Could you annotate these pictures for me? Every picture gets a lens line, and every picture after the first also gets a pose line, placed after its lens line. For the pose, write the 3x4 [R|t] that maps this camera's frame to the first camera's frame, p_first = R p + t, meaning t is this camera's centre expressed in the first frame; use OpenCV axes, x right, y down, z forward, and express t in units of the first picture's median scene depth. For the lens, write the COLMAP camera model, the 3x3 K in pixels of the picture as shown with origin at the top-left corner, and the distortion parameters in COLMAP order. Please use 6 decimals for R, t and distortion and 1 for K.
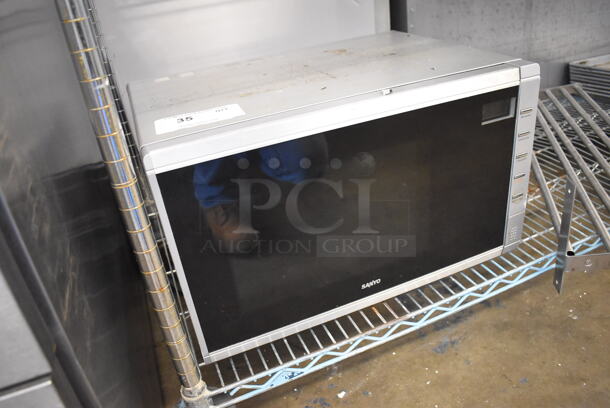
lens RADIAL K [[485.9, 0, 306.8], [0, 485.9, 211.7], [0, 0, 1]] dist [-0.097420, 0.008502]
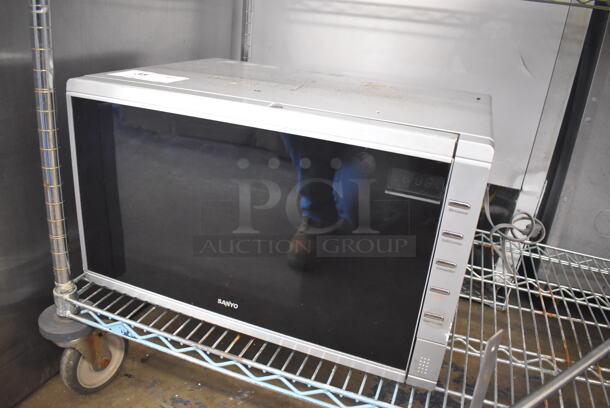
lens RADIAL K [[432.6, 0, 306.6], [0, 432.6, 191.6], [0, 0, 1]] dist [-0.073935, -0.000558]
pose [[0.732177, 0.414625, -0.540373, 0.597401], [-0.471636, 0.881018, 0.036959, -0.140821], [0.491402, 0.227799, 0.840614, 0.339031]]
